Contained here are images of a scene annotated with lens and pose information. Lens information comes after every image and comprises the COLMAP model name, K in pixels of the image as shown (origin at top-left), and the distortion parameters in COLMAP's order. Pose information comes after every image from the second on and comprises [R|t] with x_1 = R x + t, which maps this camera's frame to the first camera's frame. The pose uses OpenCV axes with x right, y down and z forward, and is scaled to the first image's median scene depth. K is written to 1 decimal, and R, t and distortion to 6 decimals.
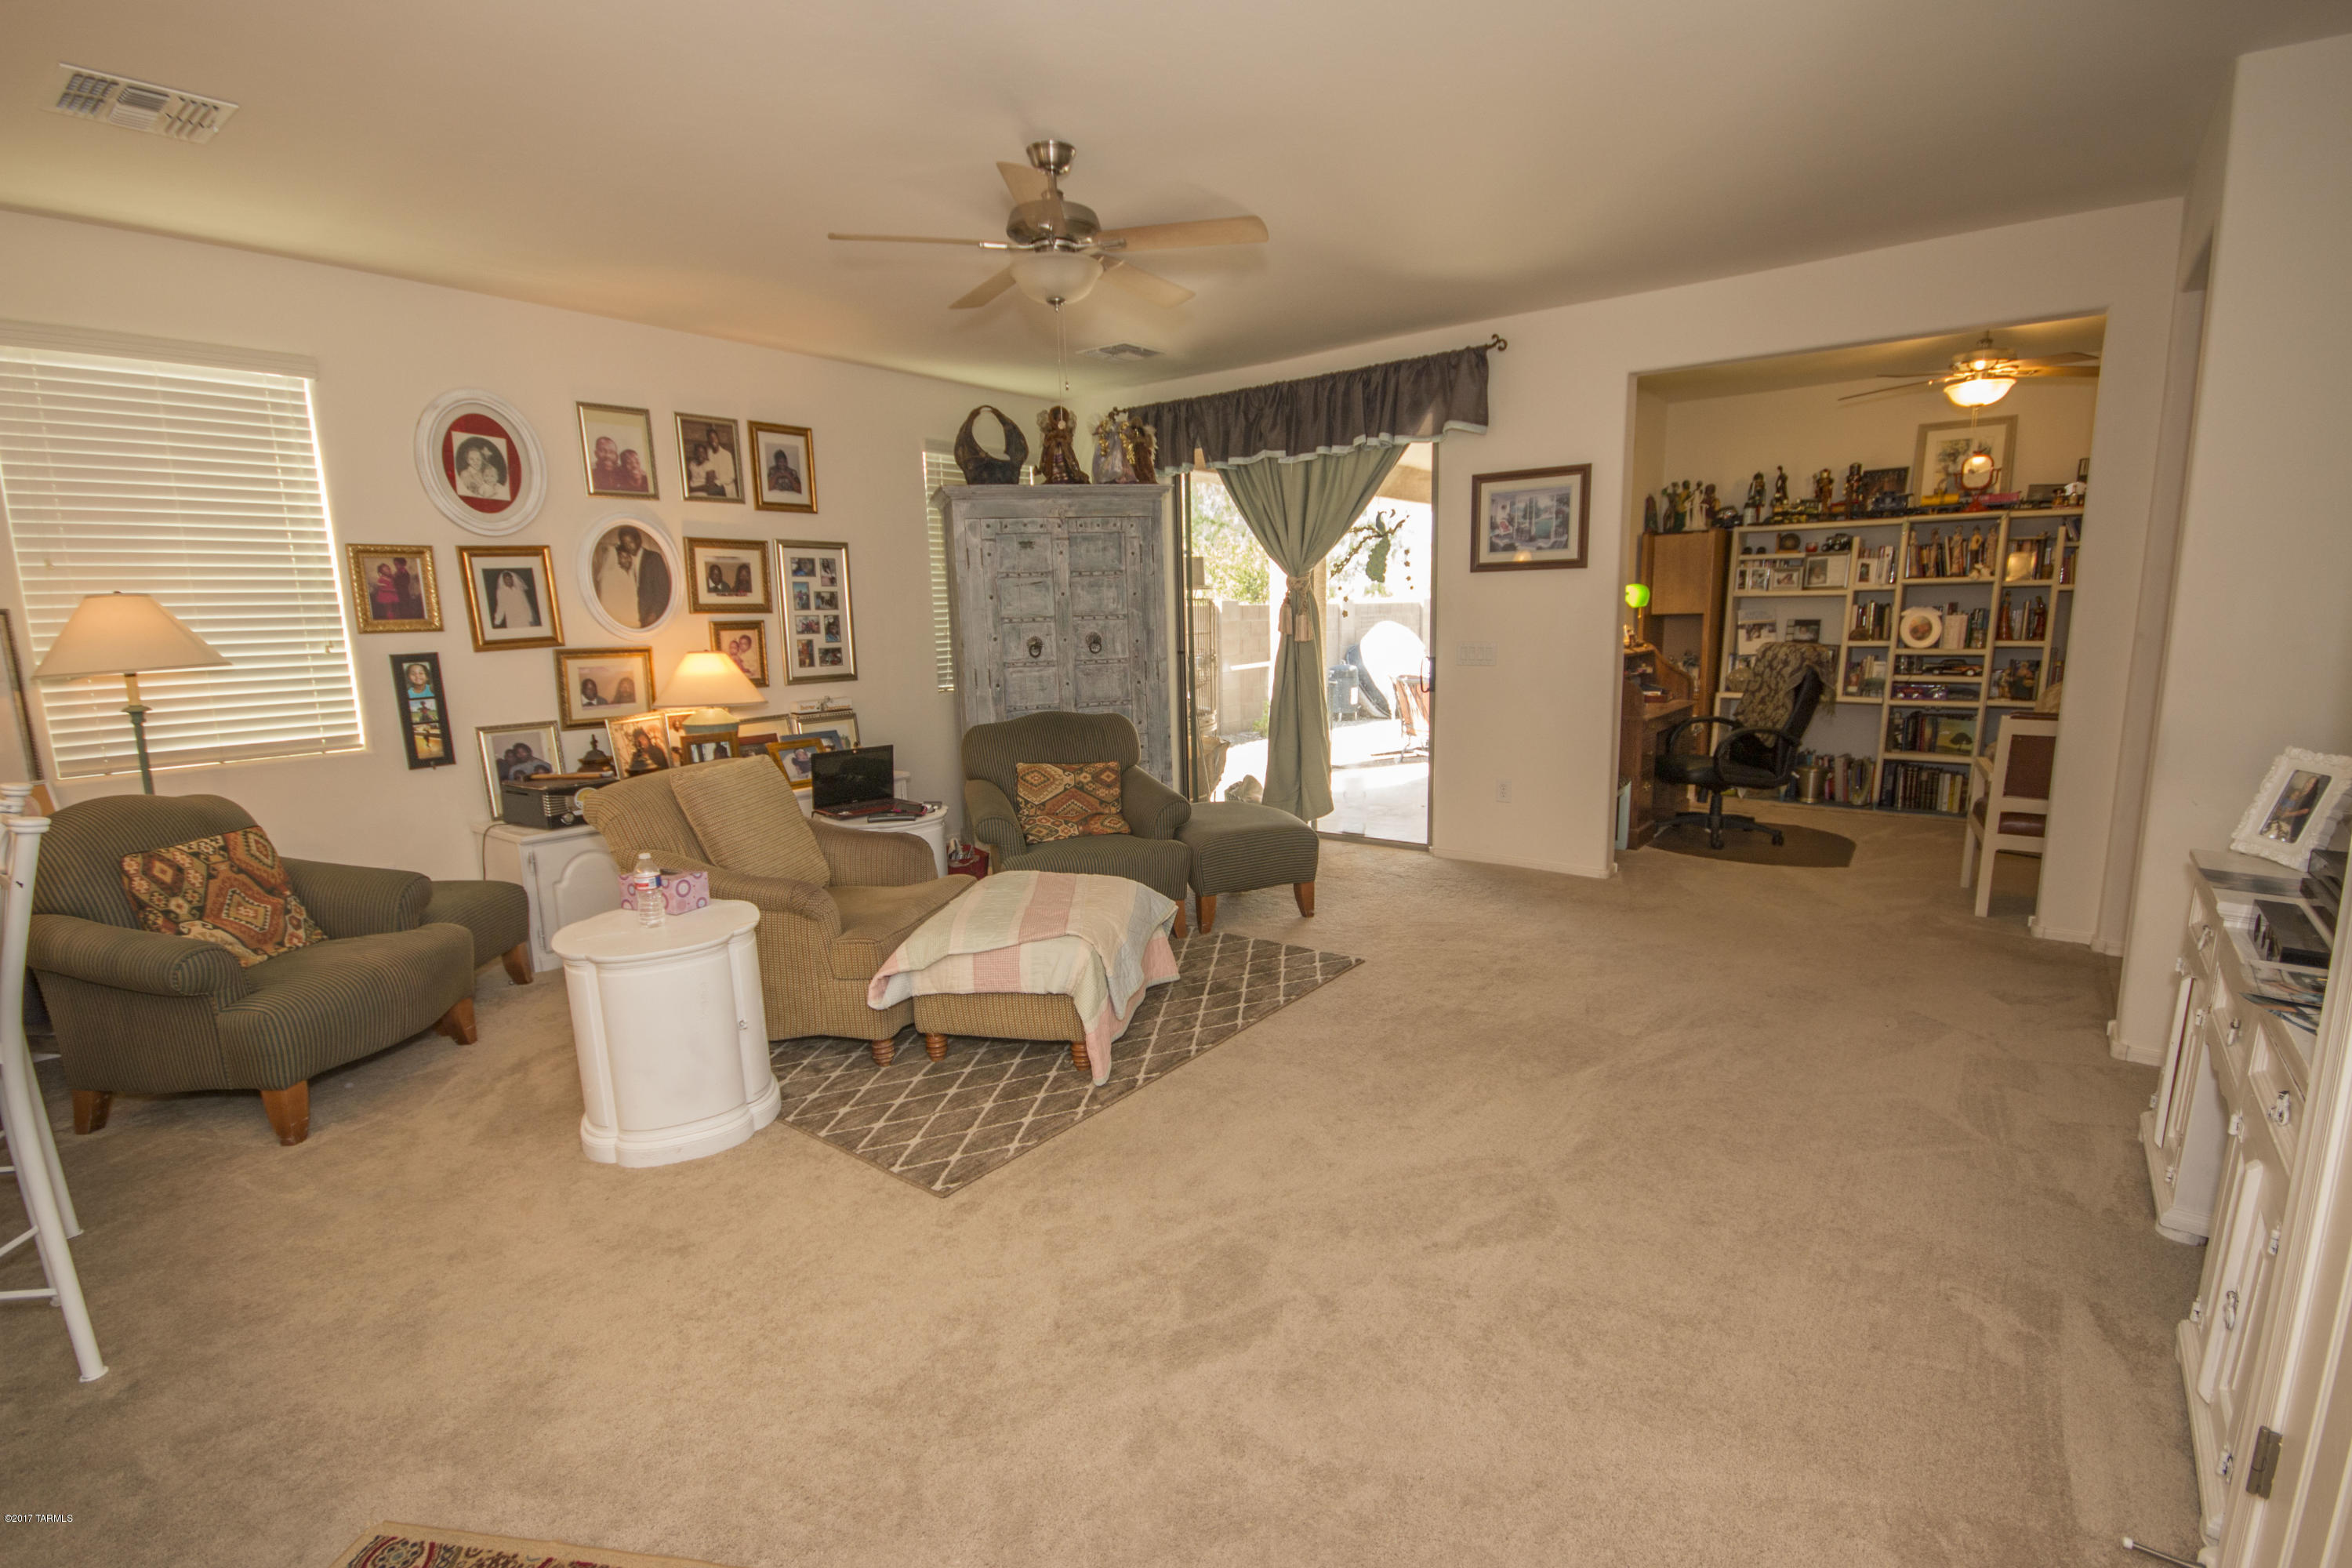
lens RADIAL K [[1076.2, 0, 1188.5], [0, 1076.2, 804.9], [0, 0, 1]] dist [0.004424, -0.007450]
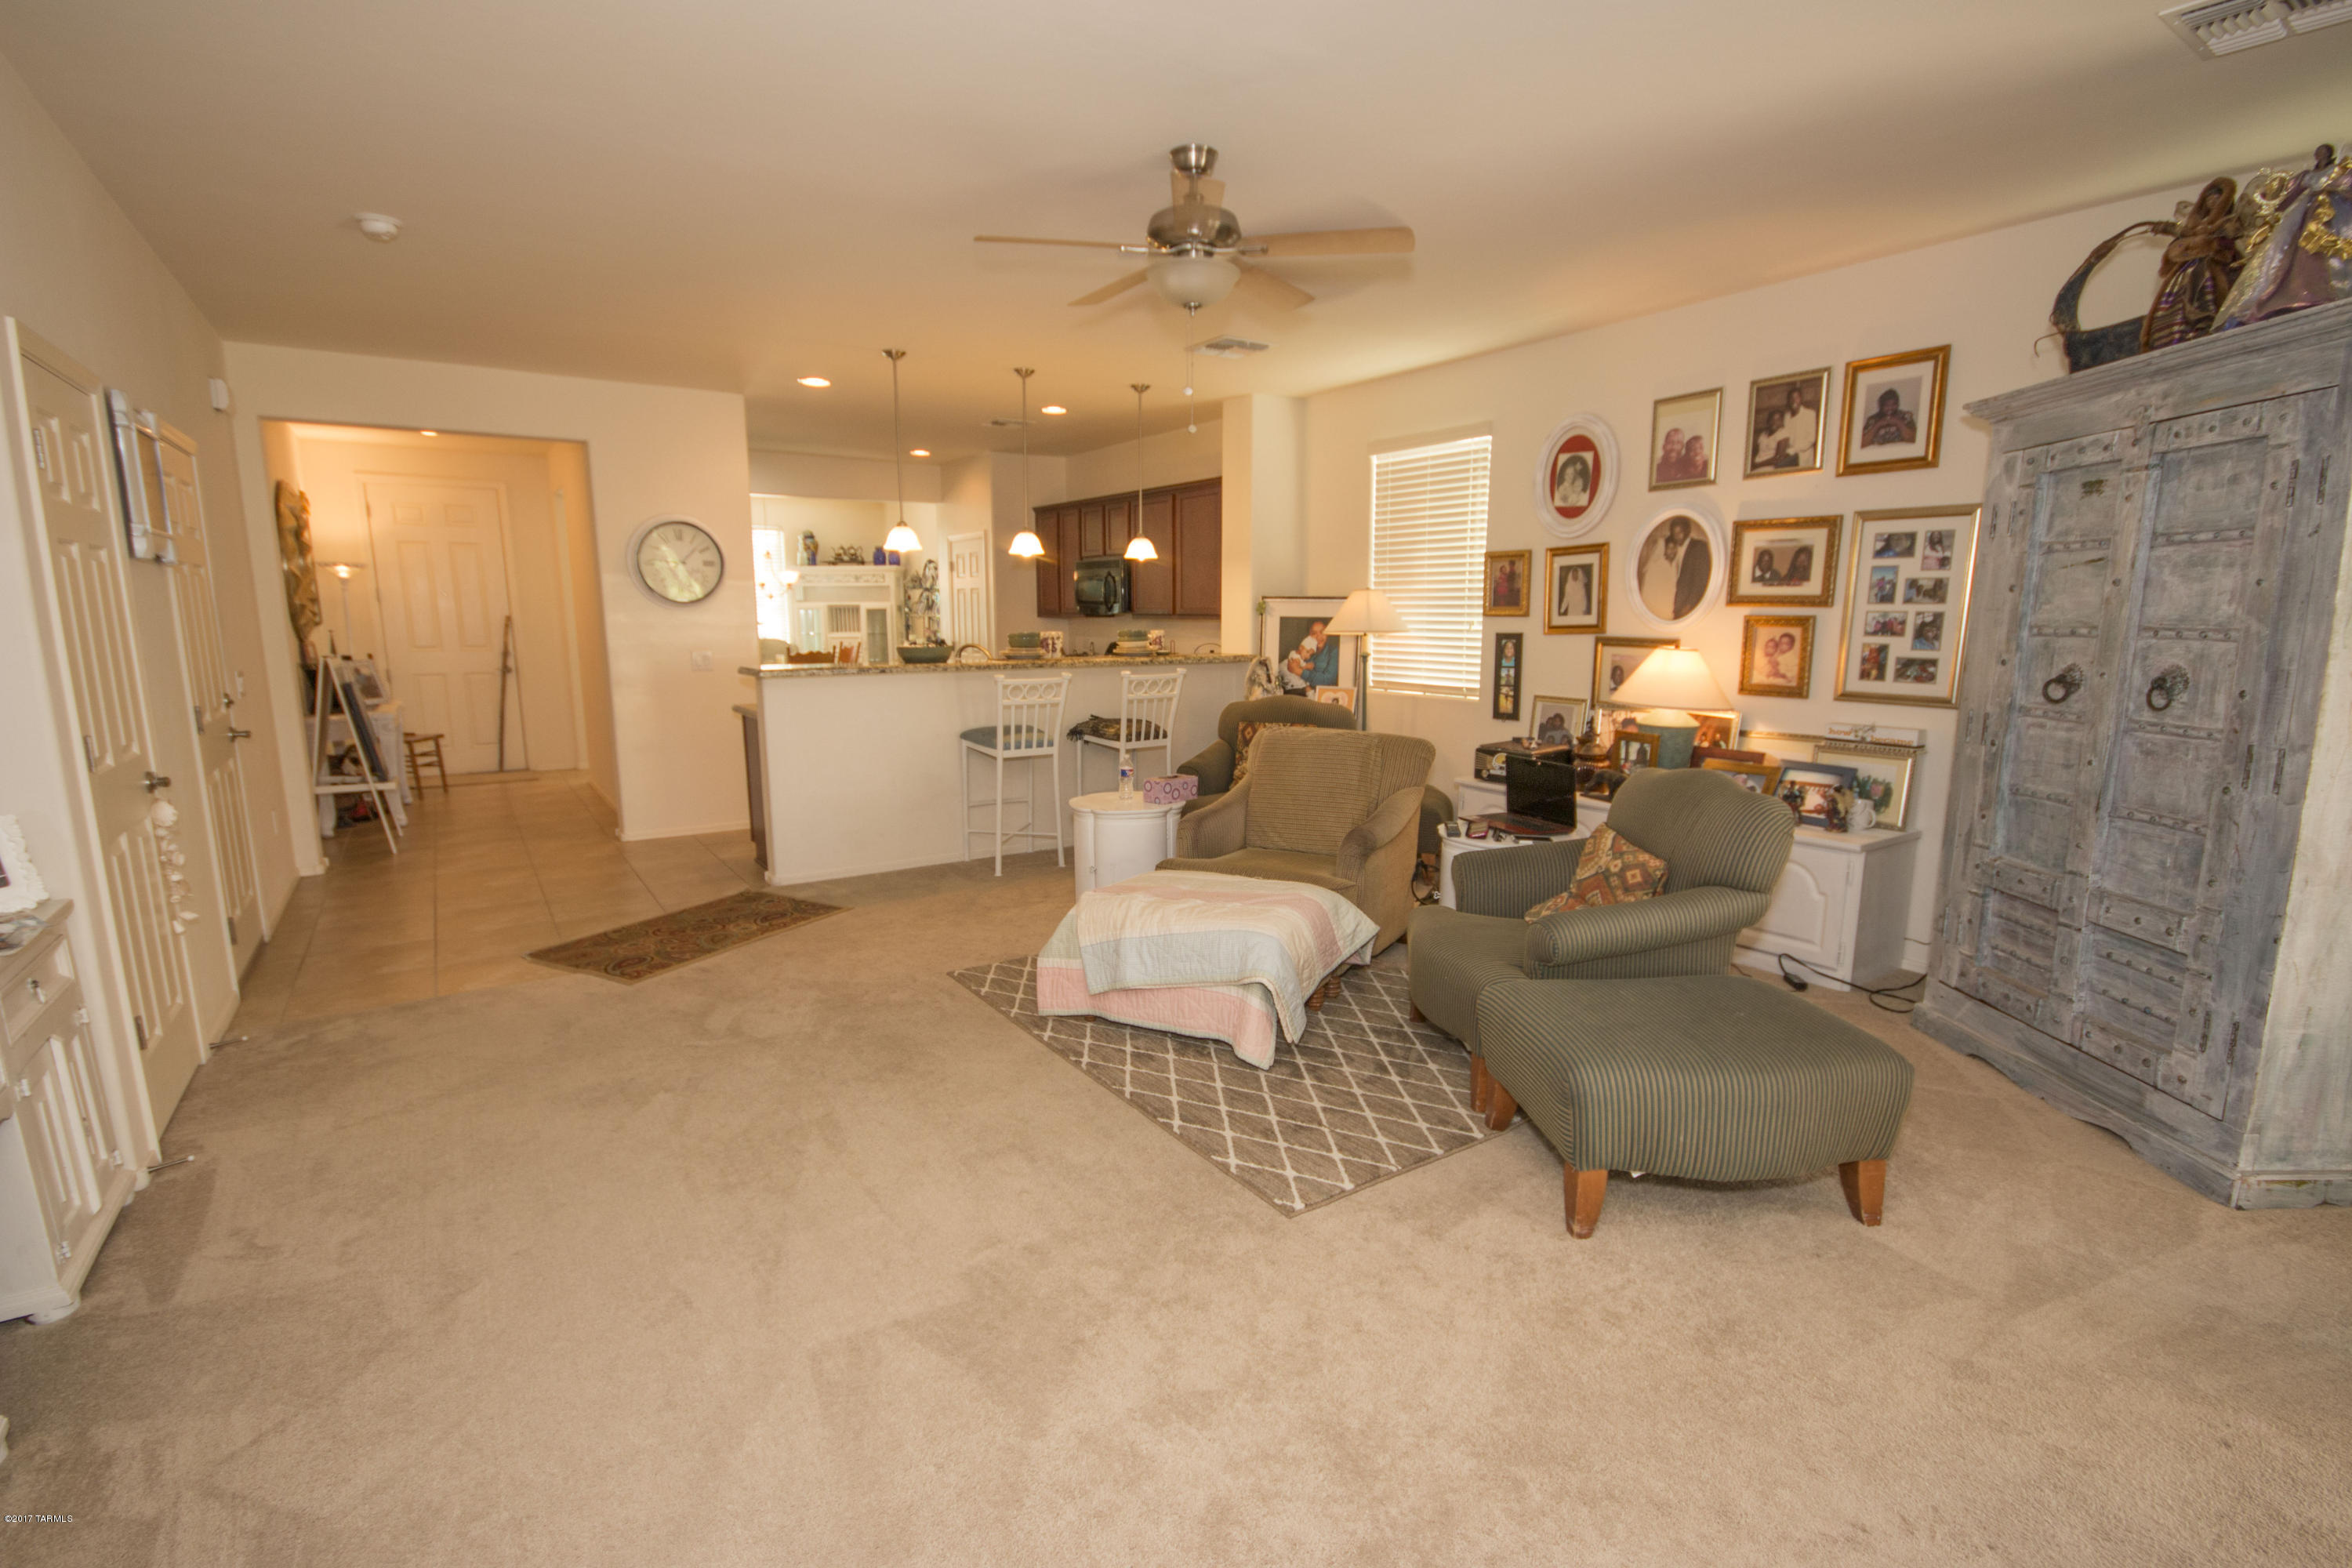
lens RADIAL K [[1076.2, 0, 1171.0], [0, 1076.2, 782.6], [0, 0, 1]] dist [0.004424, -0.007450]
pose [[-0.322613, 0.177255, -0.929786, 0.557360], [-0.158296, 0.958371, 0.237630, -0.177655], [0.933201, 0.223844, -0.281124, 0.857236]]
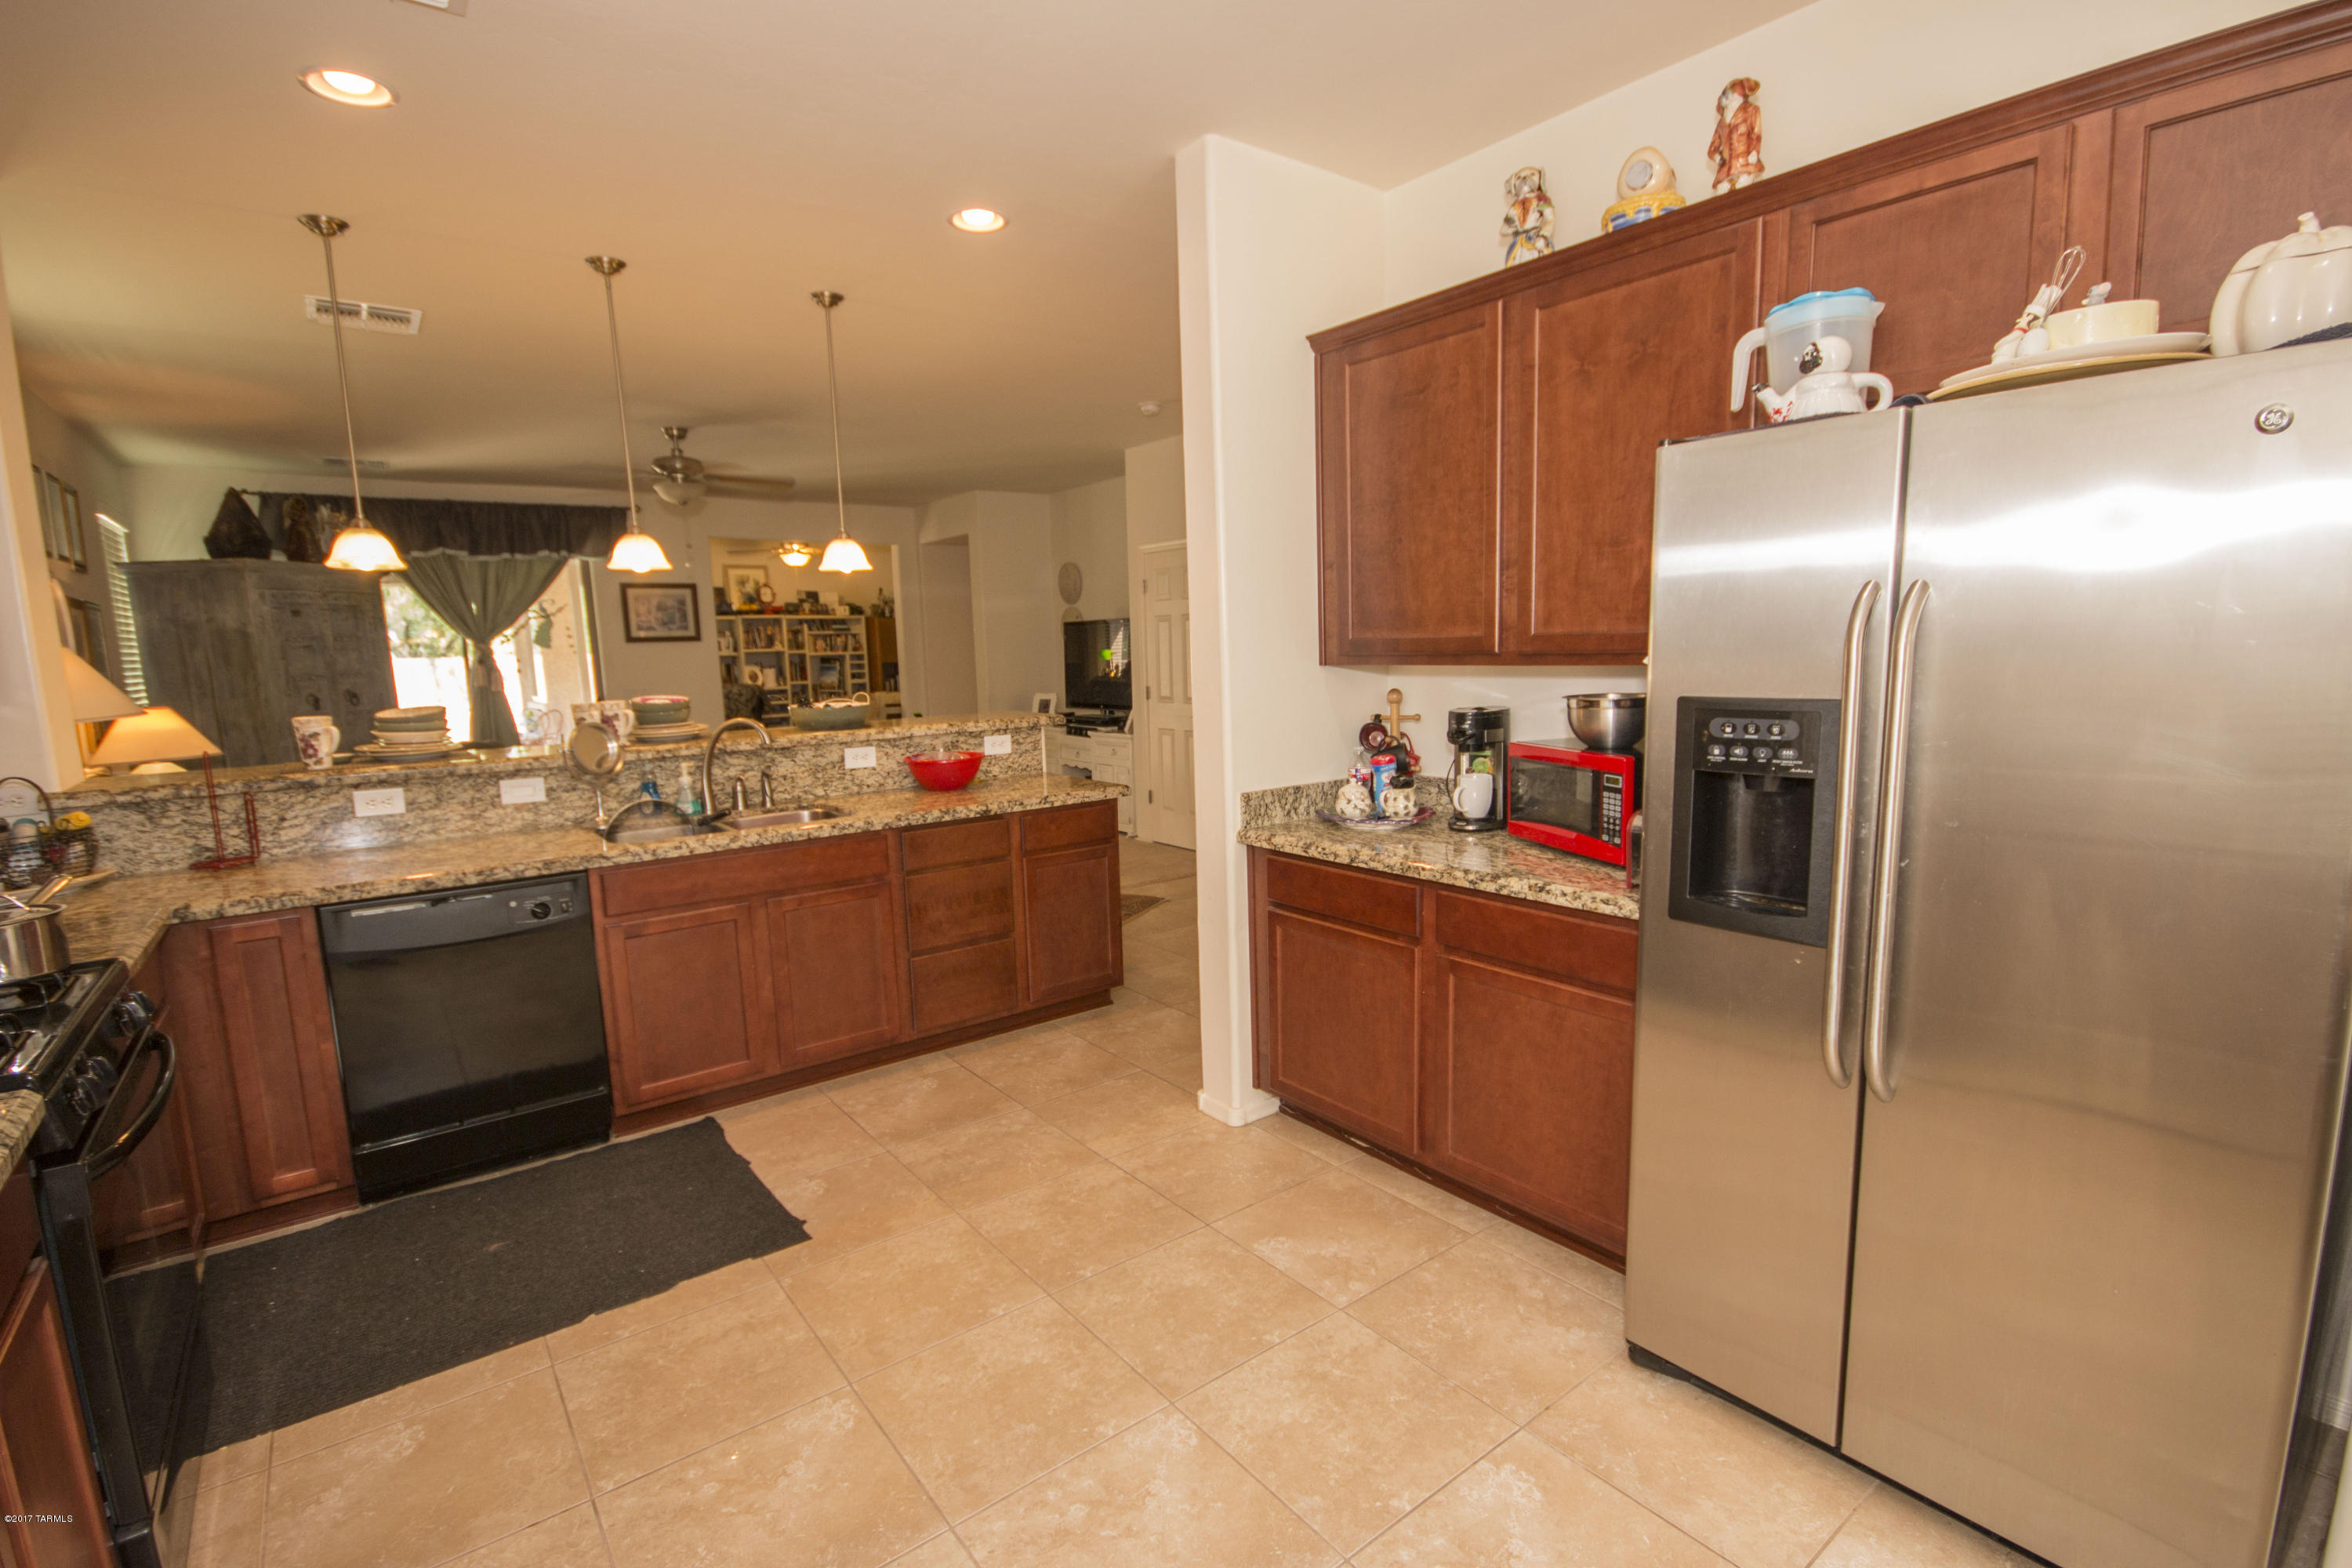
lens RADIAL K [[1076.2, 0, 1178.0], [0, 1076.2, 800.1], [0, 0, 1]] dist [0.004424, -0.007450]
pose [[0.260171, -0.126684, 0.957216, -1.153493], [0.195458, 0.977741, 0.076275, 0.054985], [-0.945573, 0.167251, 0.279141, -0.197597]]
